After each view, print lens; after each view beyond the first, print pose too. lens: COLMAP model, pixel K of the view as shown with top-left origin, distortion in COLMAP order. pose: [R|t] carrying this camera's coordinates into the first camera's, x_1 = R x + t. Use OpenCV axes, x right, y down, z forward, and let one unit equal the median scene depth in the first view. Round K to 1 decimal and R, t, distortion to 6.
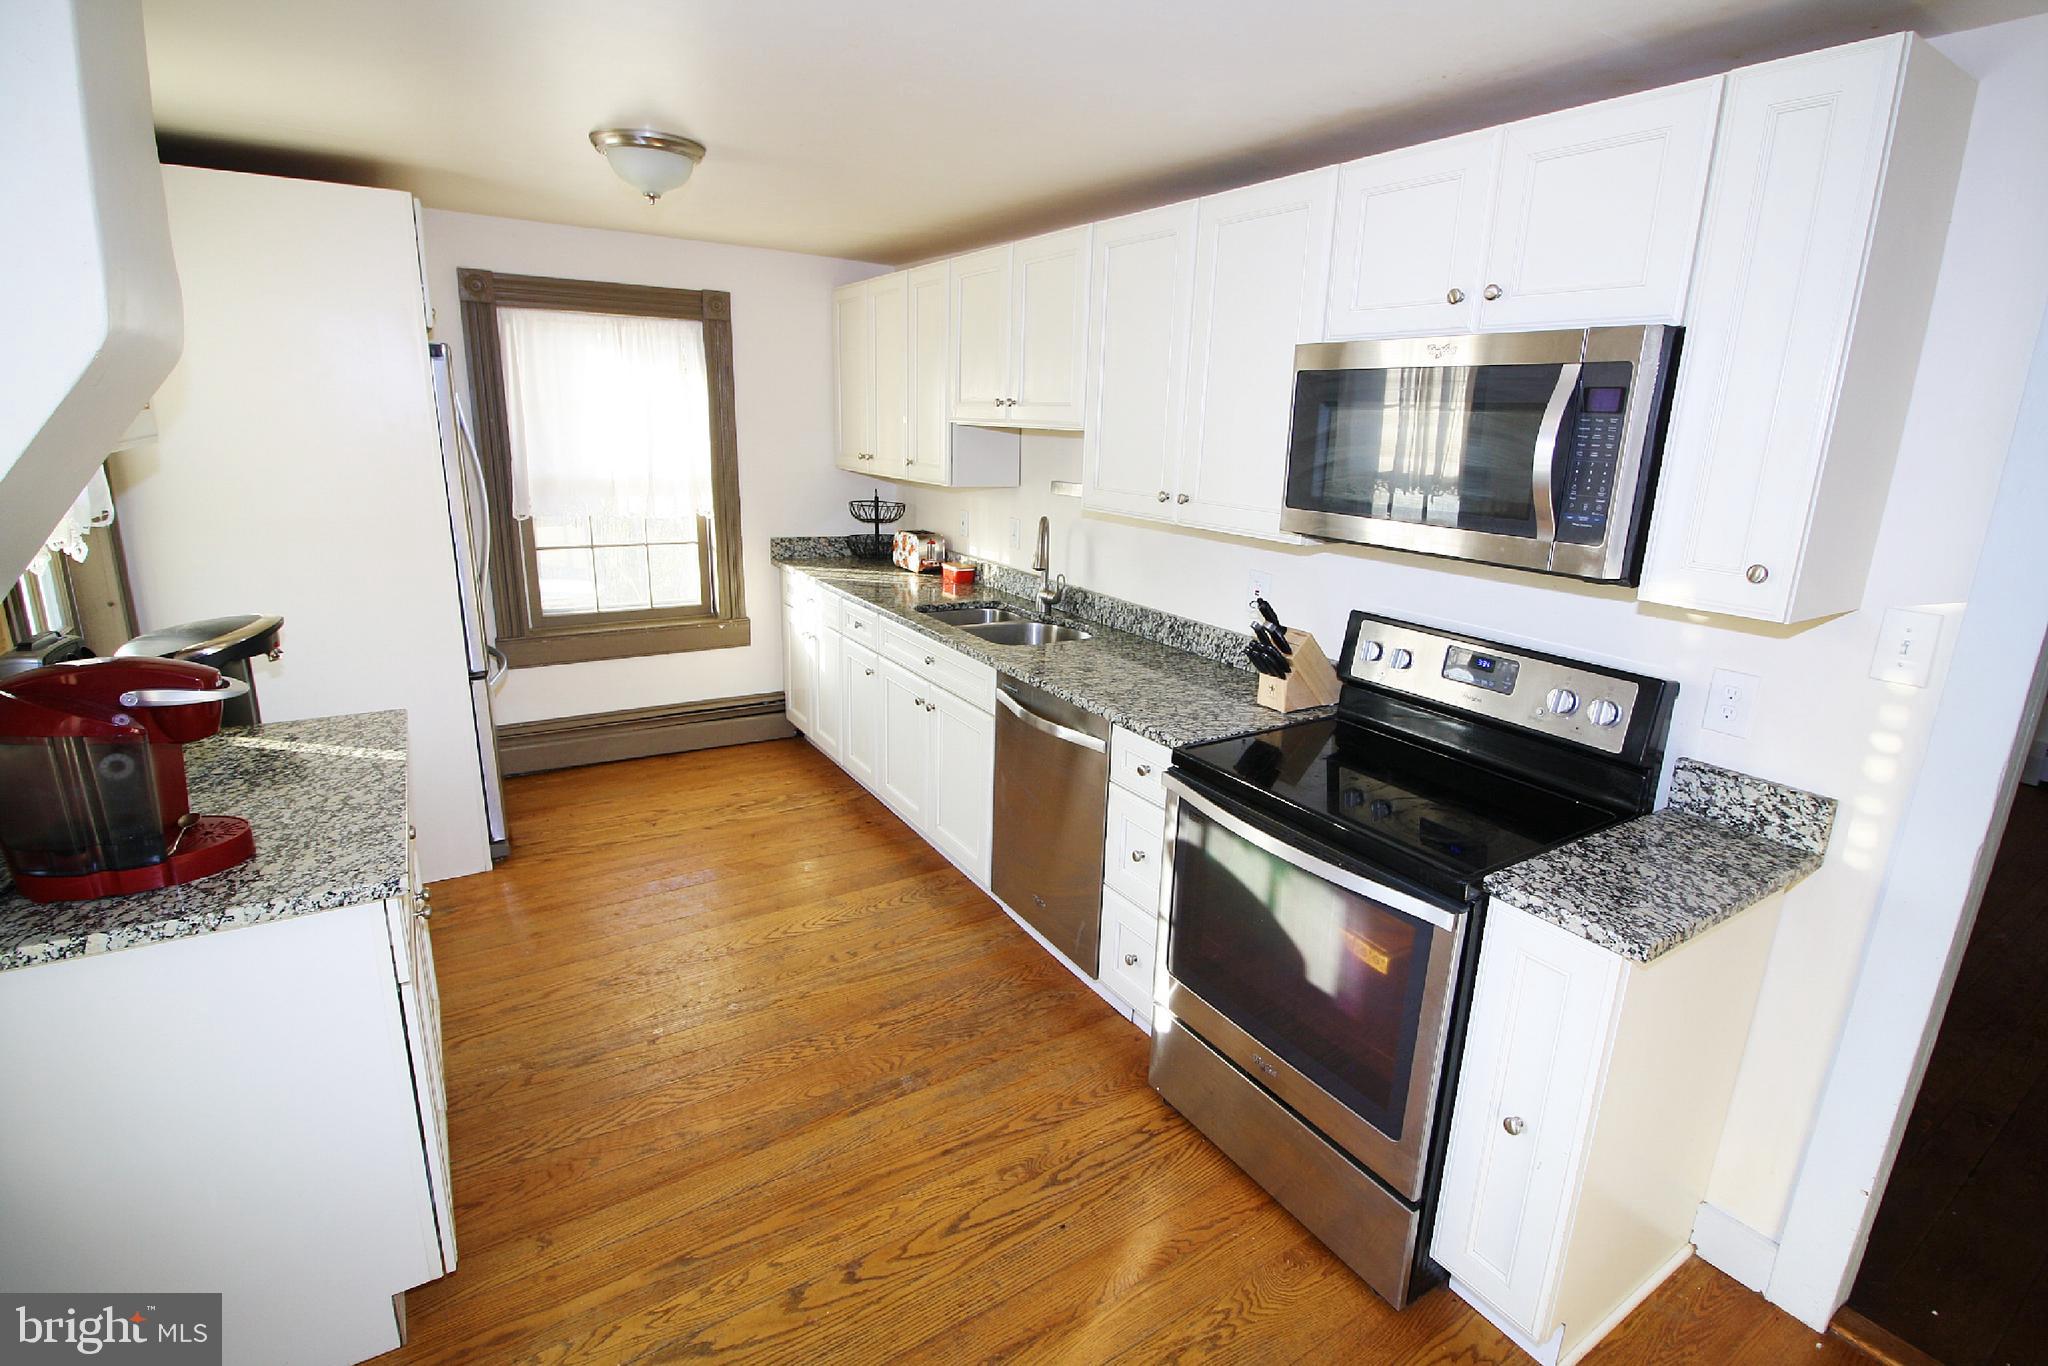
lens RADIAL K [[960.5, 0, 1051.8], [0, 960.5, 672.4], [0, 0, 1]] dist [0.002772, -0.014992]
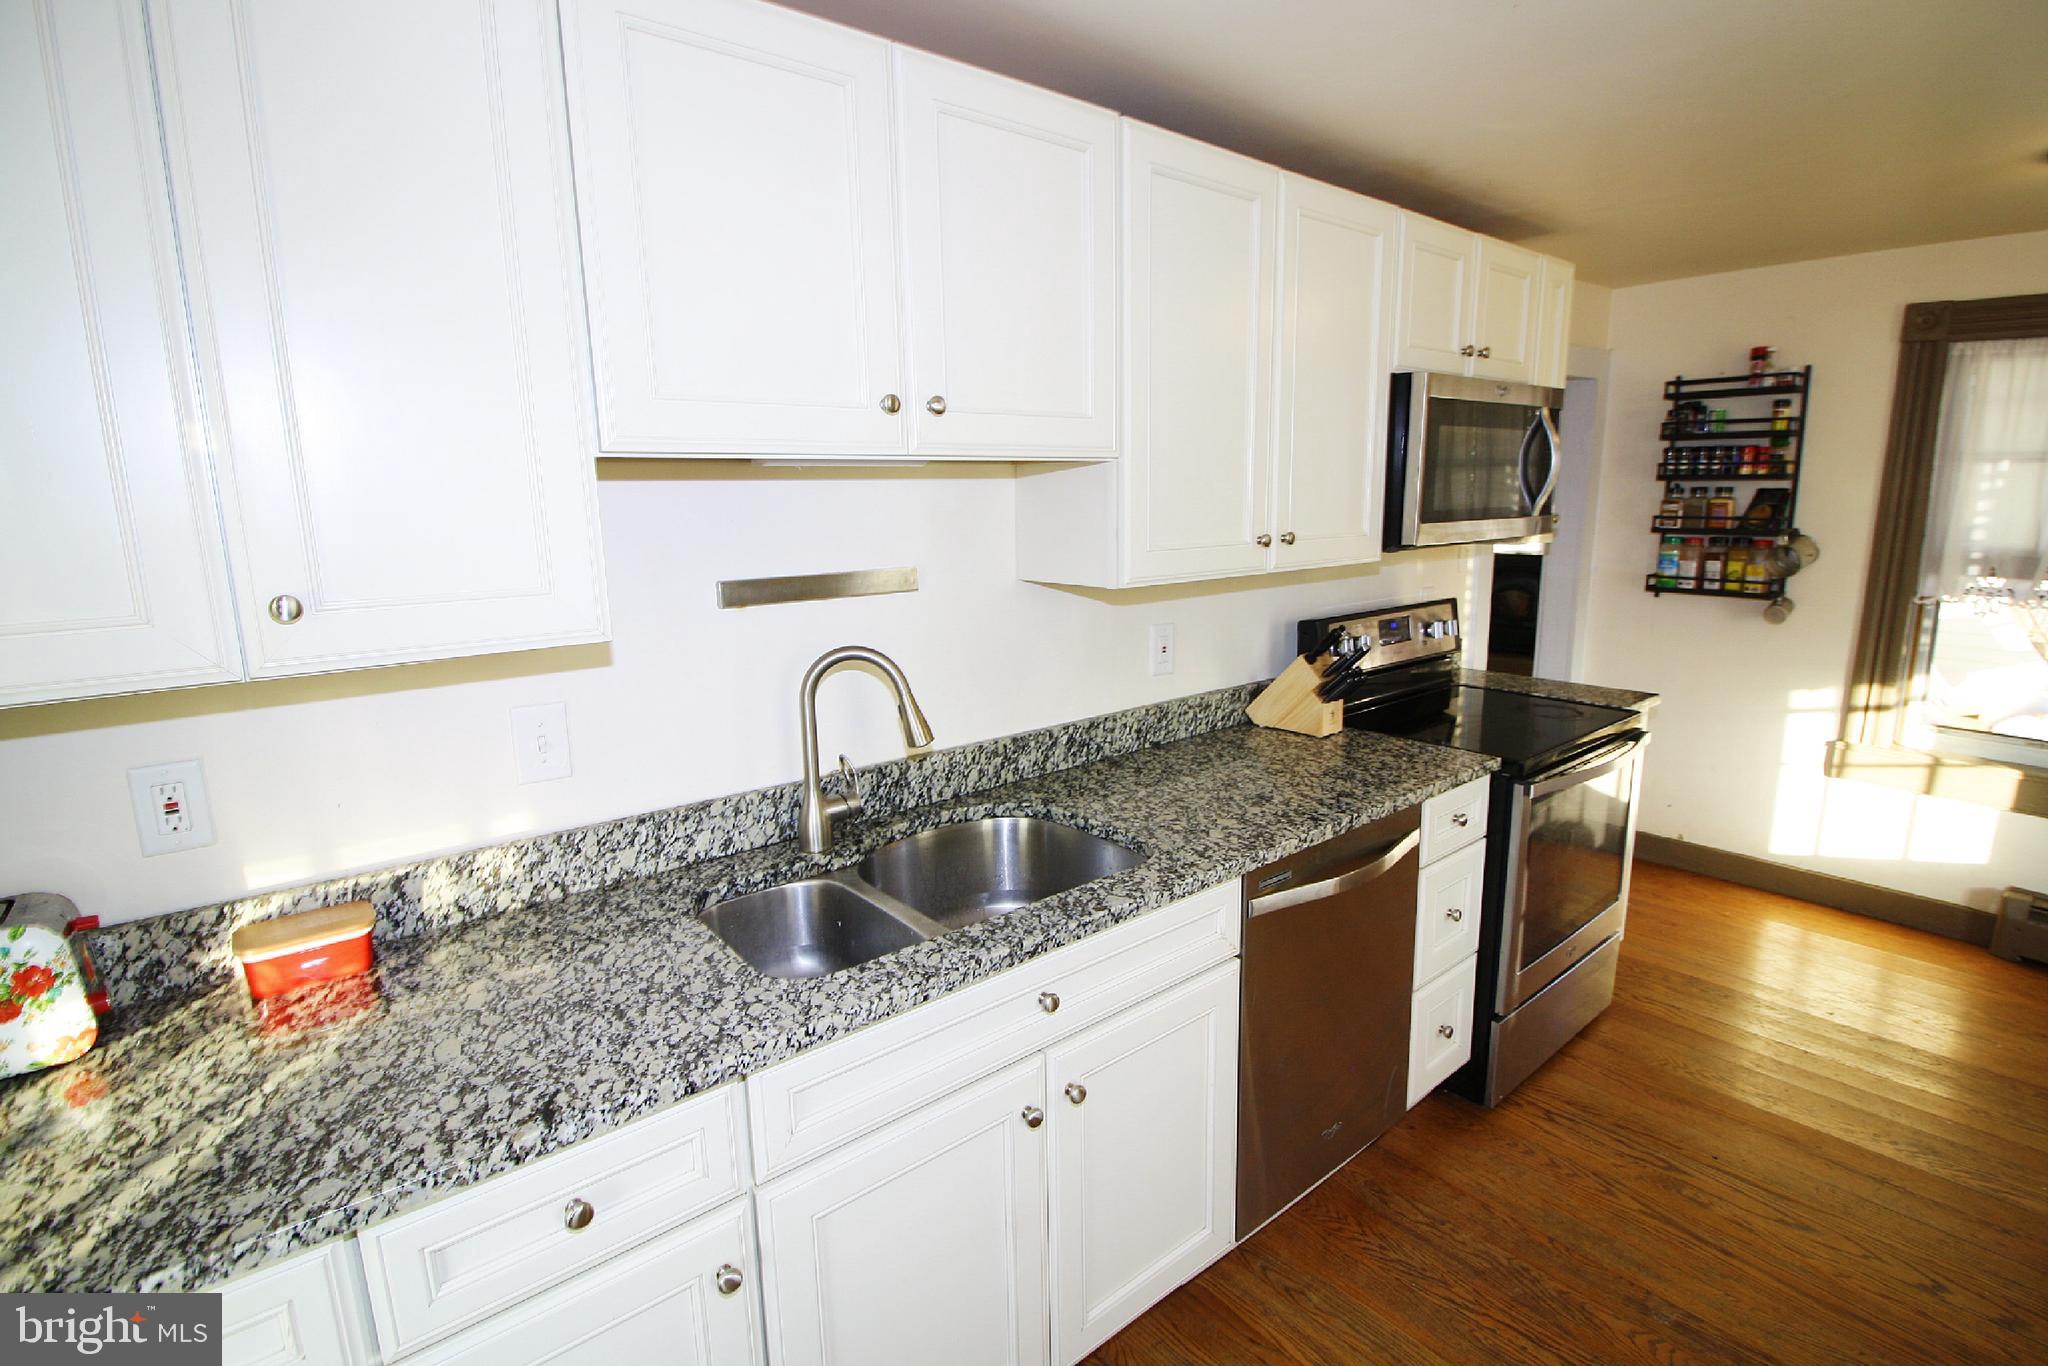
lens RADIAL K [[960.5, 0, 1051.8], [0, 960.5, 672.4], [0, 0, 1]] dist [0.002772, -0.014992]
pose [[-0.116760, -0.220243, 0.968432, -0.546944], [0.261076, 0.934001, 0.243889, -0.271739], [-0.958231, 0.281310, -0.051554, 1.055532]]
